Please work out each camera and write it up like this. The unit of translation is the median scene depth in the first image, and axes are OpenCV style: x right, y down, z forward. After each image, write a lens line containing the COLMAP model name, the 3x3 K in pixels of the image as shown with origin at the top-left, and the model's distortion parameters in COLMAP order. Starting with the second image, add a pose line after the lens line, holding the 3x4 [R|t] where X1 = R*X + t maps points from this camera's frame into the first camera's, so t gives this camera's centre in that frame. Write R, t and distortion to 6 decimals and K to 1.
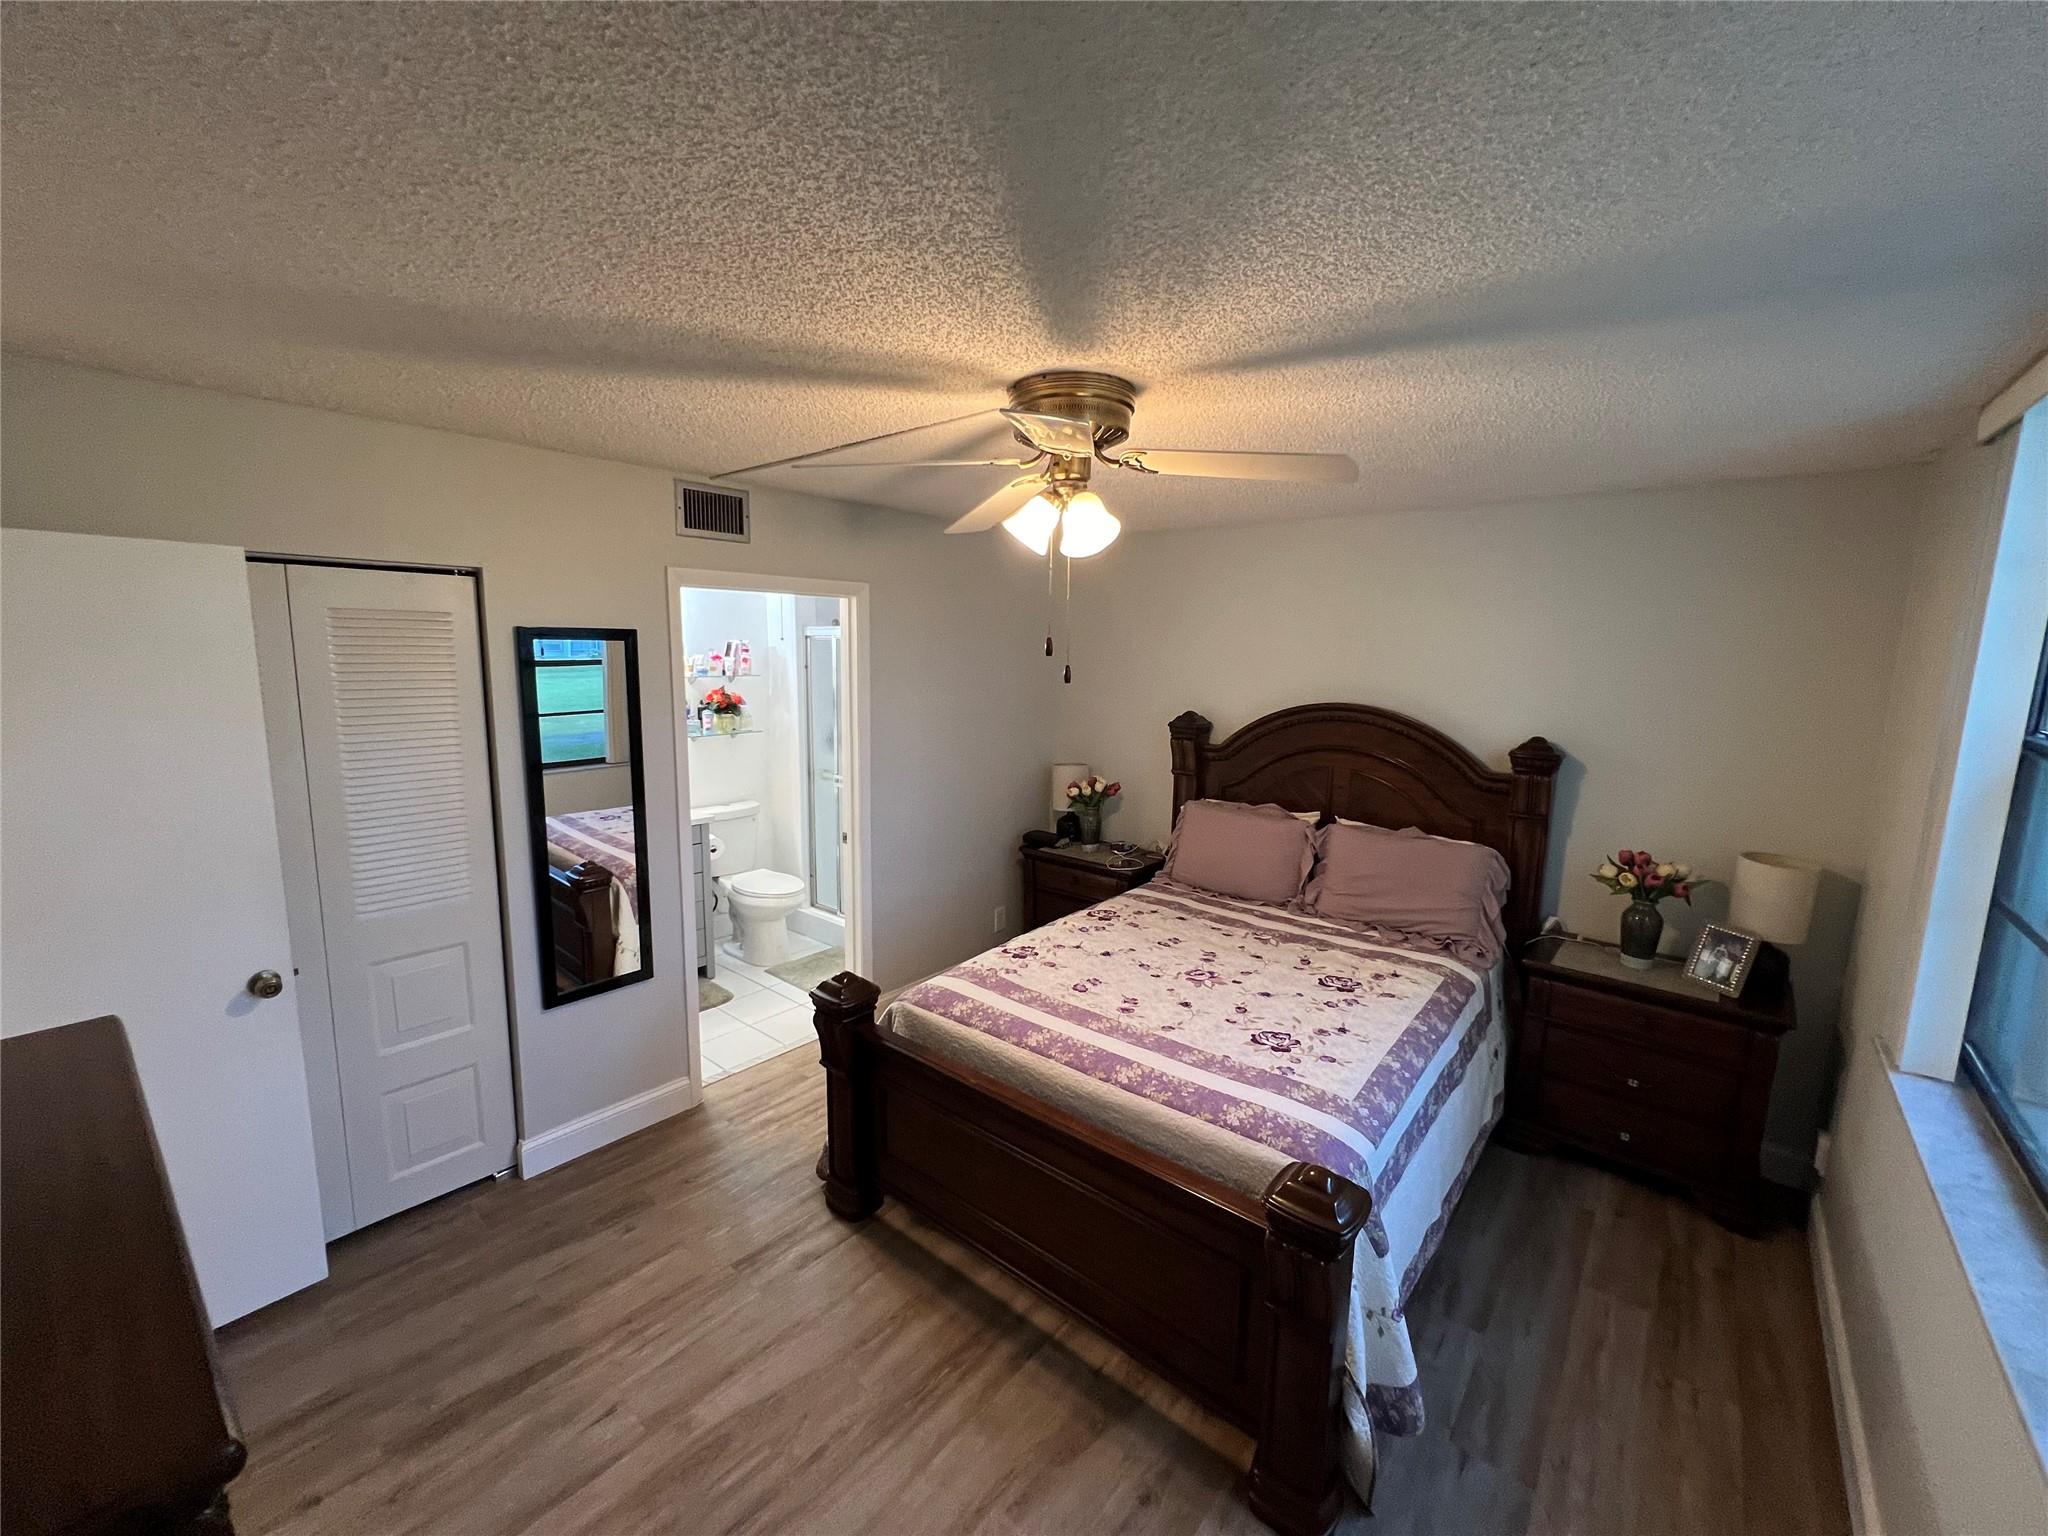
lens RADIAL K [[820.3, 0, 1019.8], [0, 820.3, 770.2], [0, 0, 1]] dist [-0.001385, 0.000115]
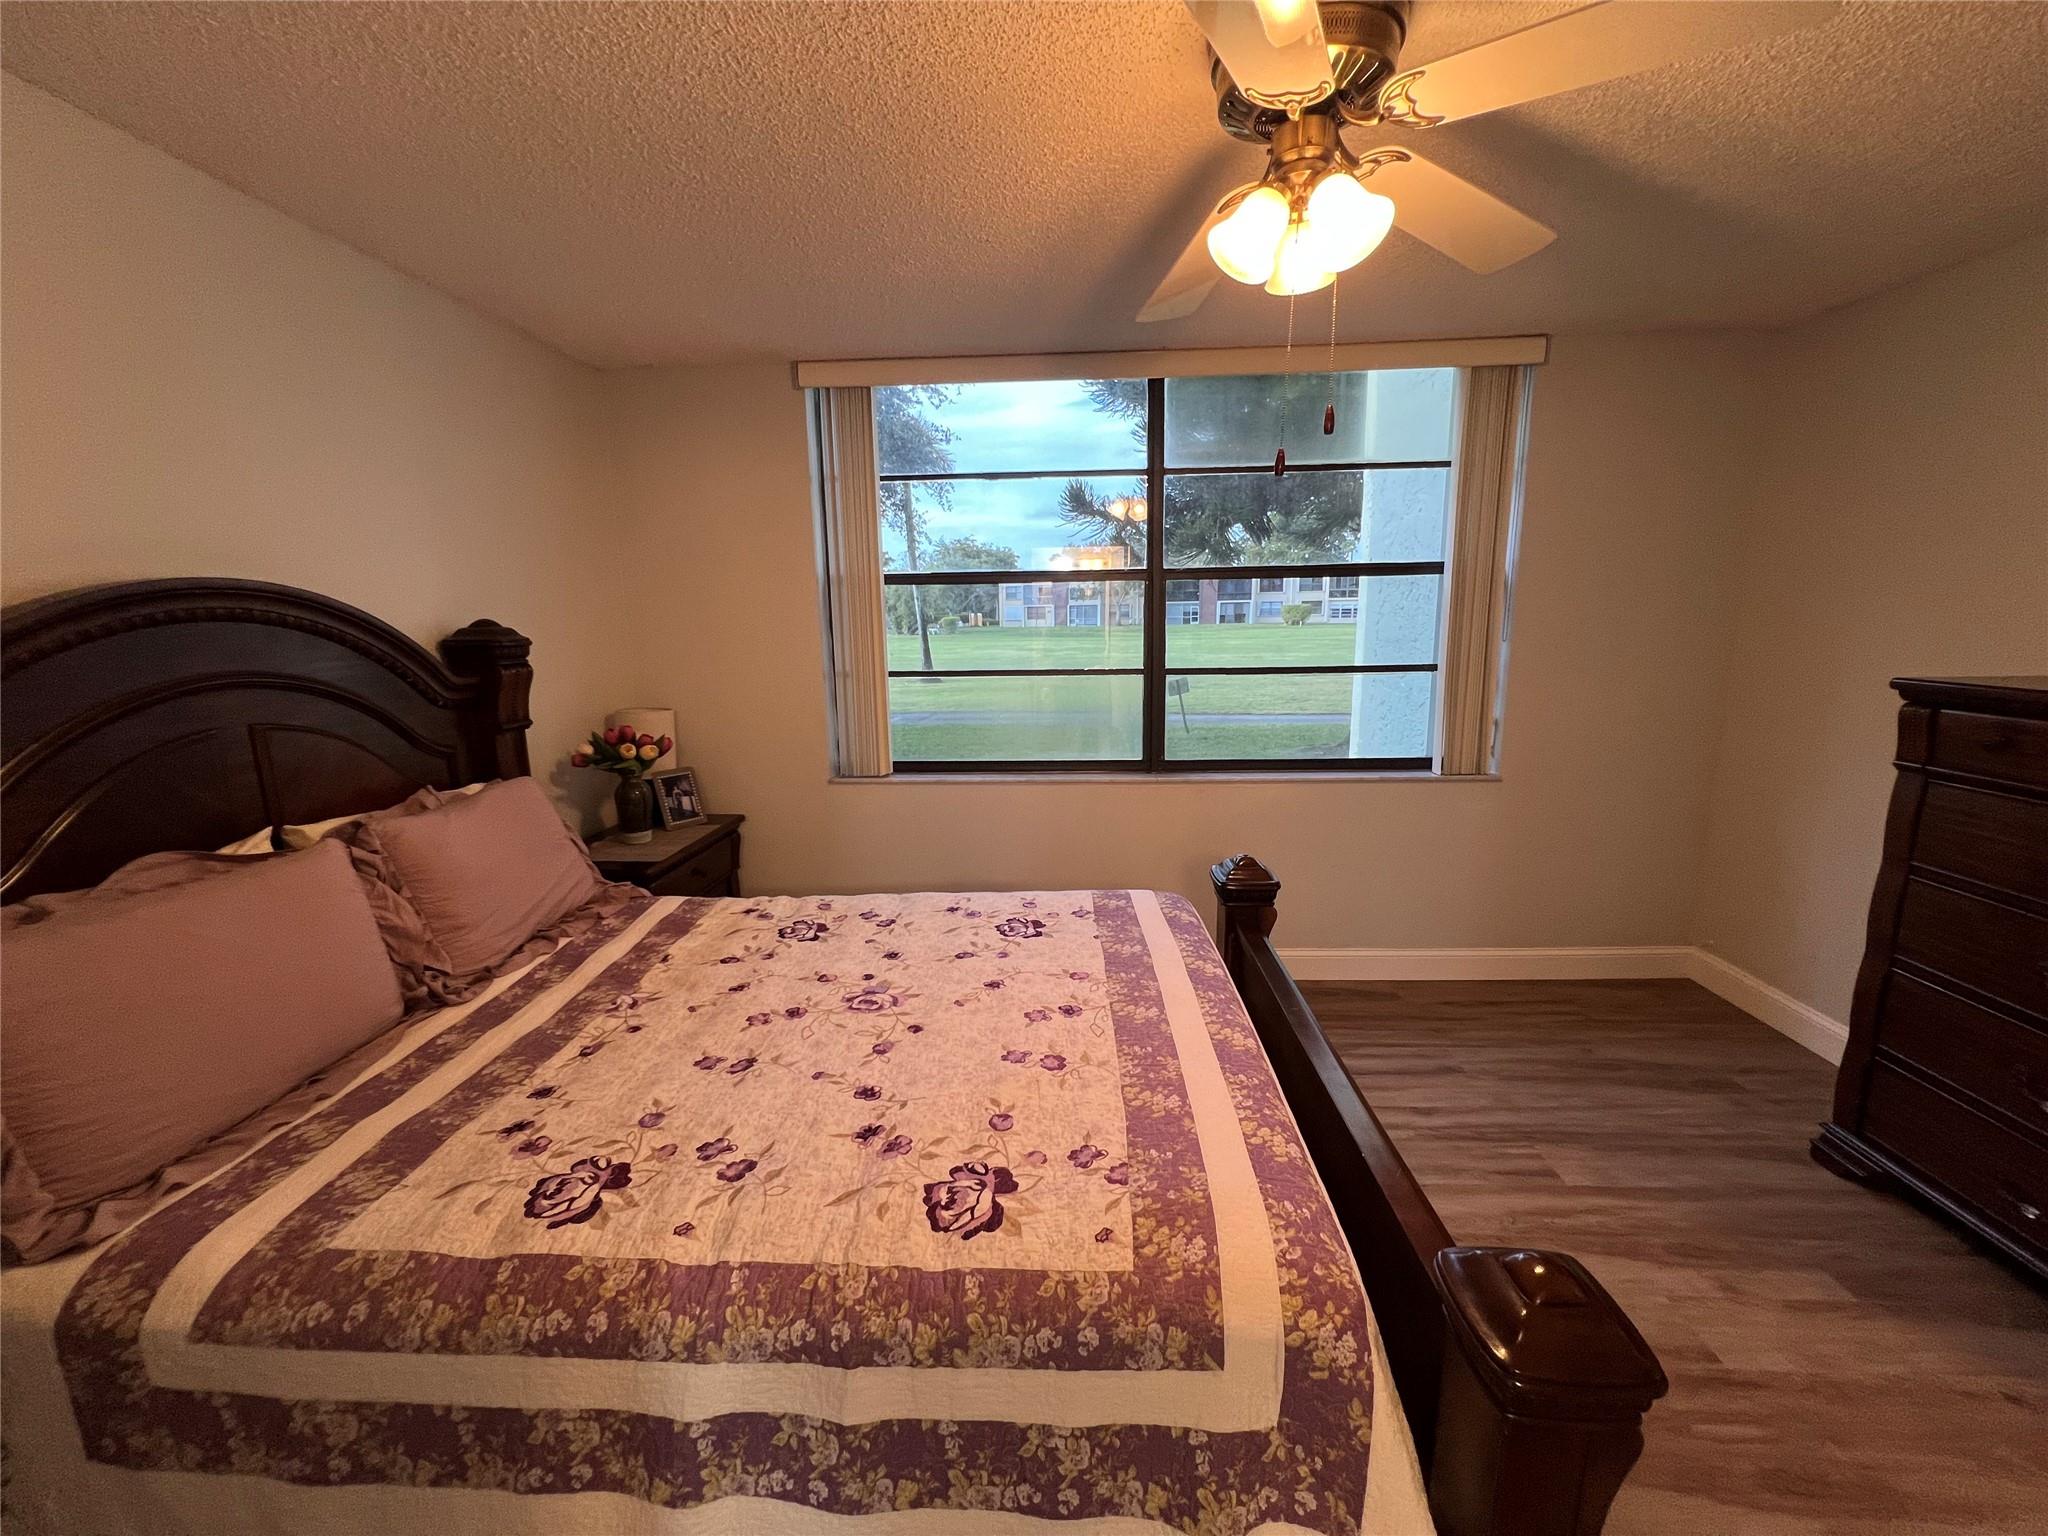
lens RADIAL K [[820.3, 0, 1019.8], [0, 820.3, 770.2], [0, 0, 1]] dist [-0.001385, 0.000115]
pose [[-0.604127, -0.157946, 0.781078, -0.295274], [0.127319, 0.948439, 0.290264, -0.073810], [-0.786651, 0.274803, -0.552868, 1.226273]]
